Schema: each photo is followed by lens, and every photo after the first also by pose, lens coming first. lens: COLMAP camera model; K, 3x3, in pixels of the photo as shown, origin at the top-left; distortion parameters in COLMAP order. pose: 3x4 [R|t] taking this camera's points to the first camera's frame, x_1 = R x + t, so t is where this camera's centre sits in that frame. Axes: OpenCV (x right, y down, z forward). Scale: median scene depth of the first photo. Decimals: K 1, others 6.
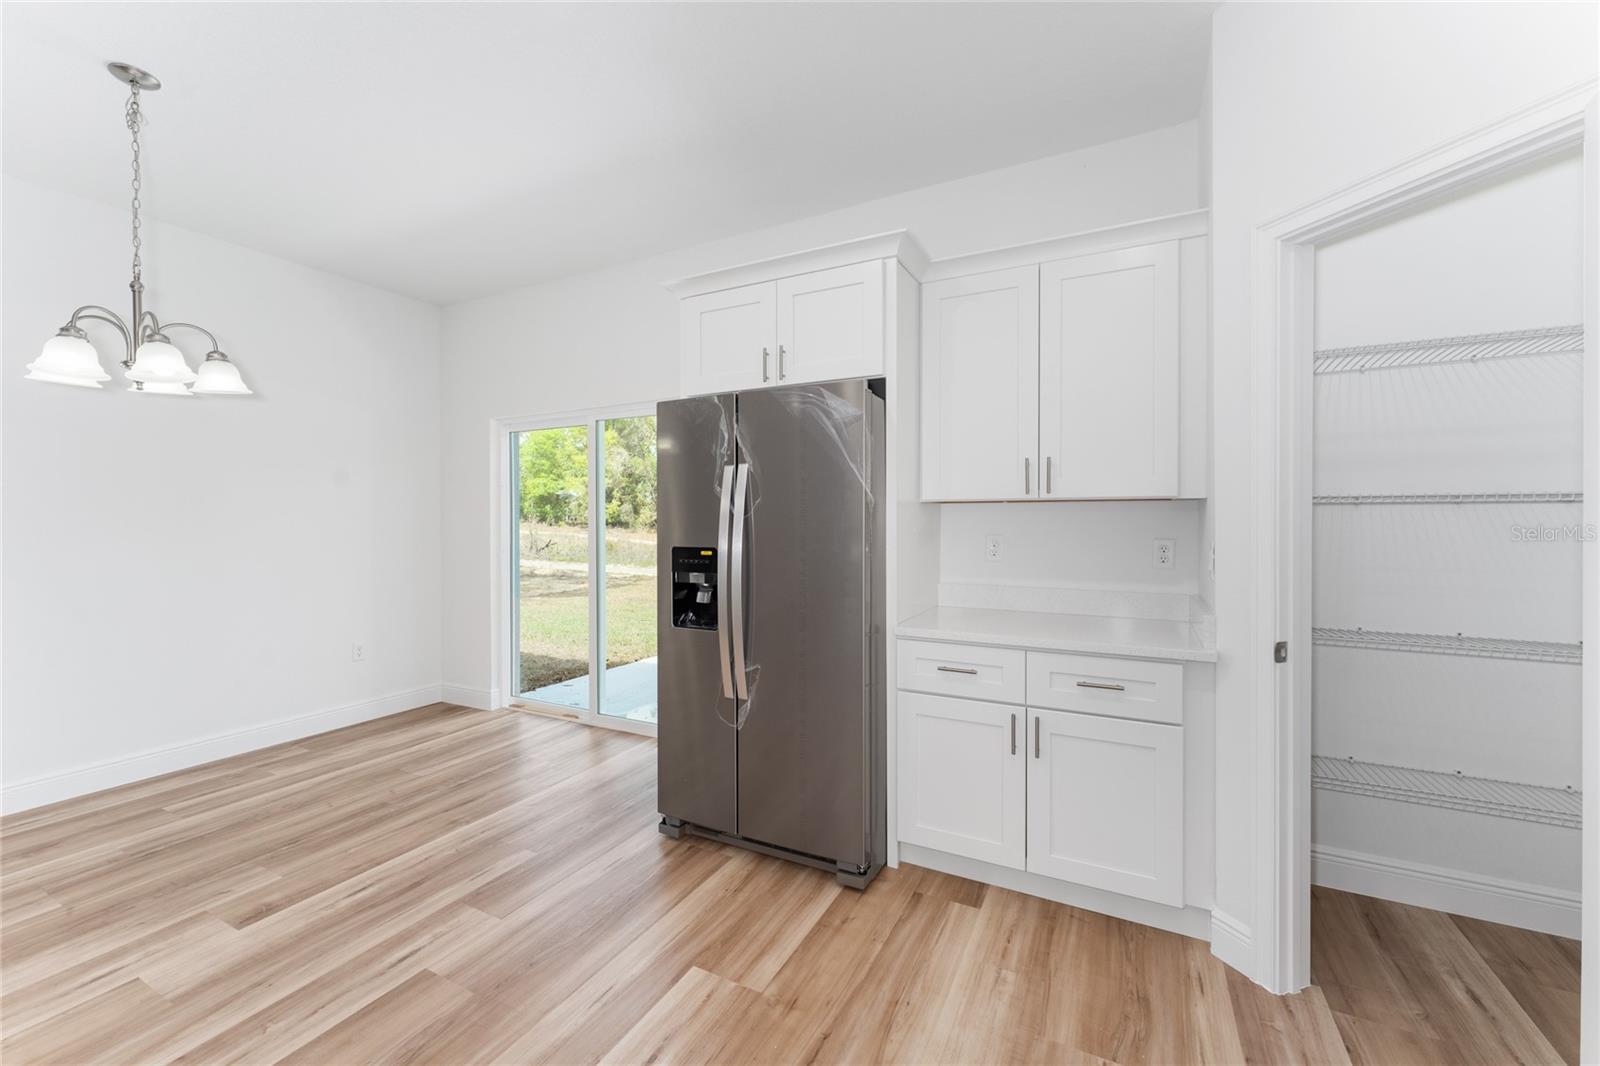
lens RADIAL K [[638.5, 0, 805.4], [0, 638.5, 538.2], [0, 0, 1]] dist [0.003800, 0.000543]
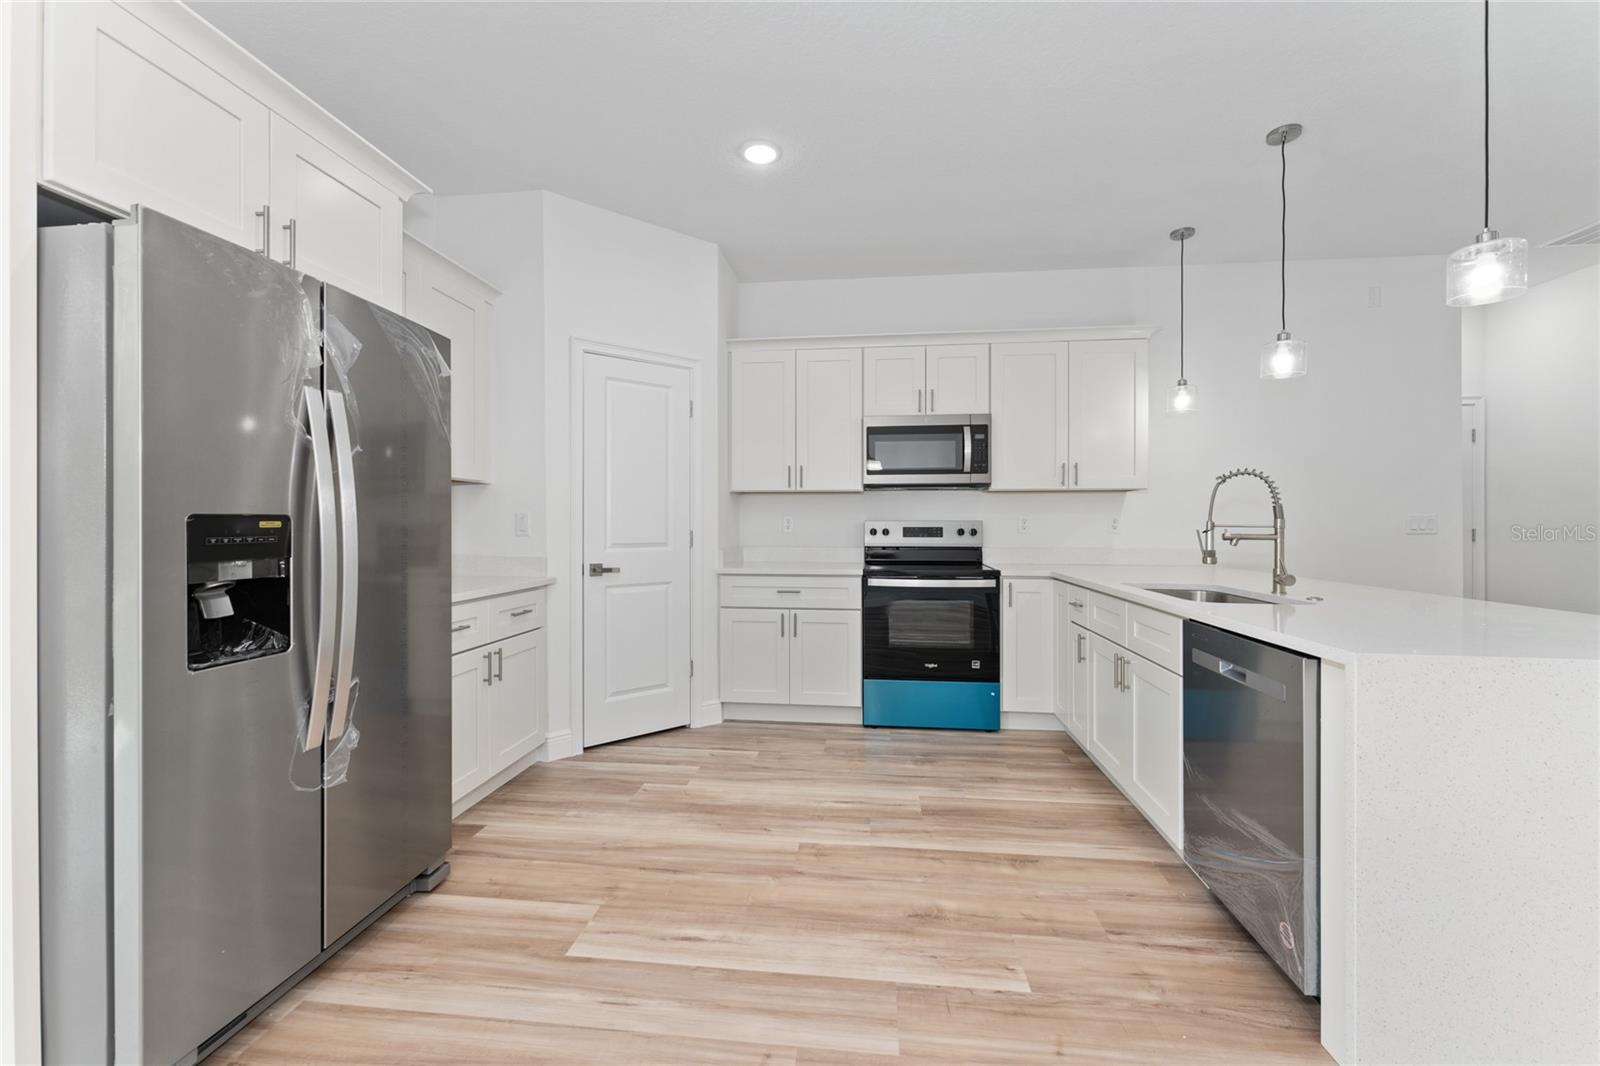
lens RADIAL K [[638.5, 0, 800.7], [0, 638.5, 530.9], [0, 0, 1]] dist [0.003800, 0.000543]
pose [[-0.336064, -0.019680, 0.941633, -0.950680], [0.022737, 0.999321, 0.029000, 0.024892], [-0.941565, 0.031156, -0.335388, 0.795614]]
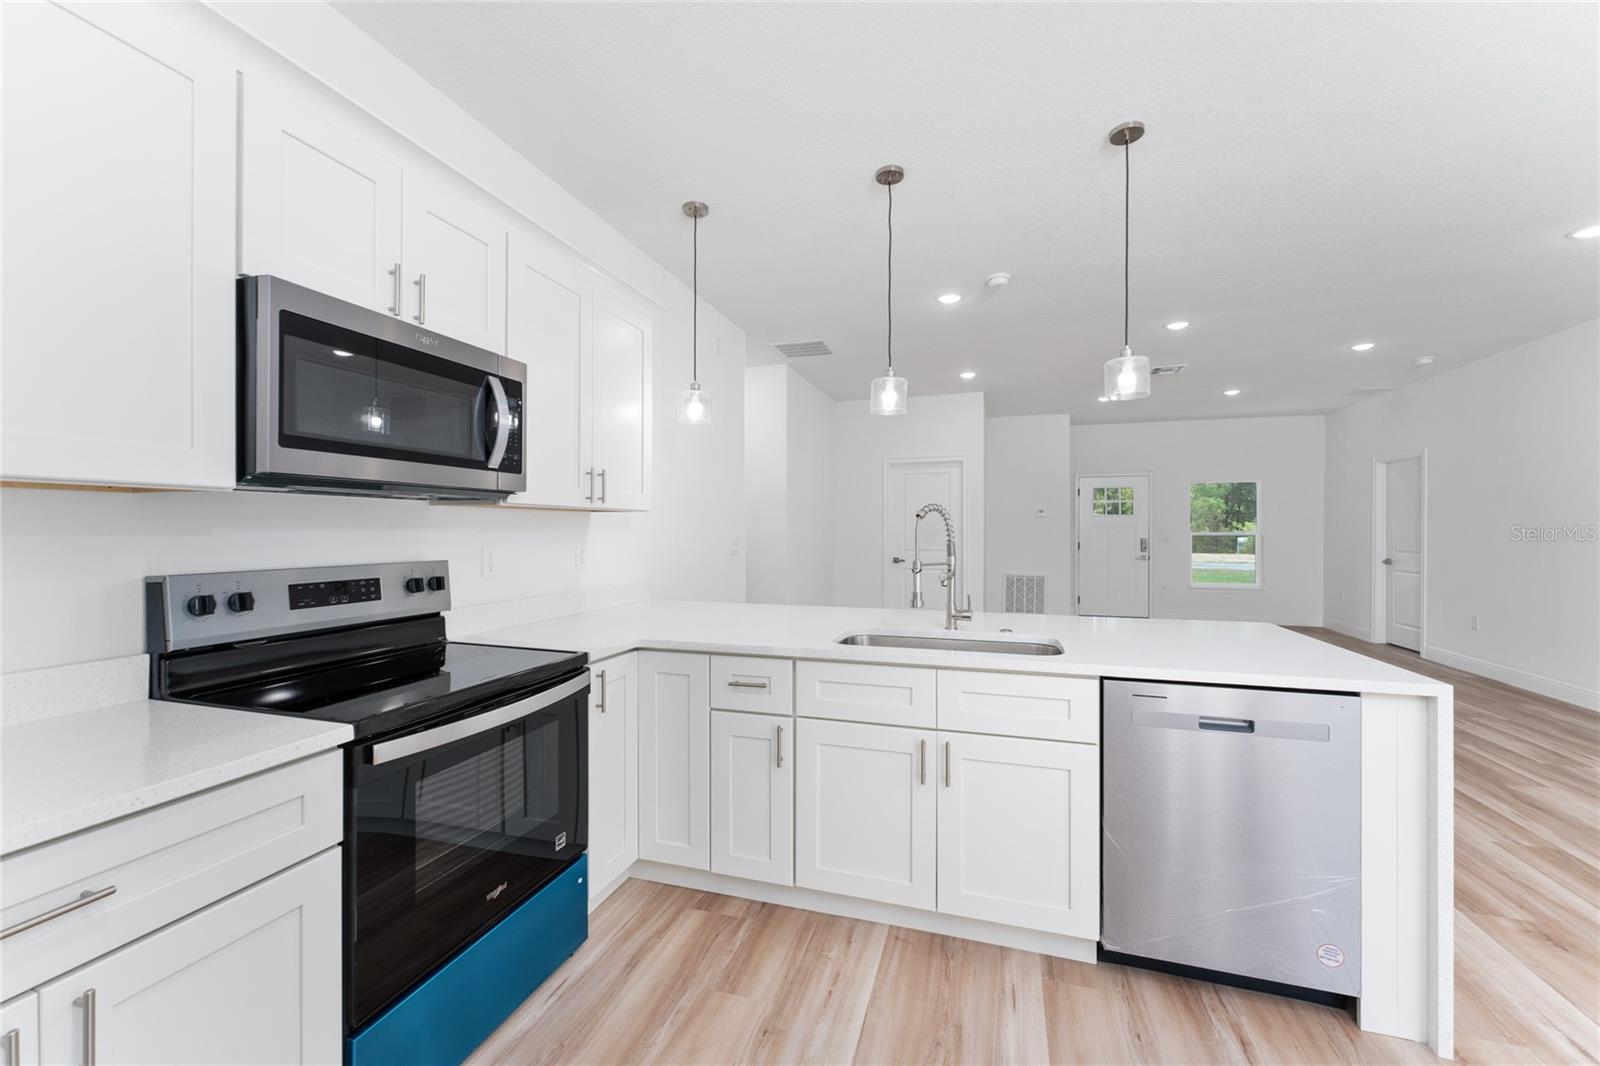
lens RADIAL K [[638.5, 0, 805.3], [0, 638.5, 530.2], [0, 0, 1]] dist [0.003800, 0.000543]
pose [[-0.988149, -0.006796, -0.153348, 0.202730], [-0.010869, 0.999609, 0.025744, -0.014550], [0.153113, 0.027106, -0.987837, 0.718238]]
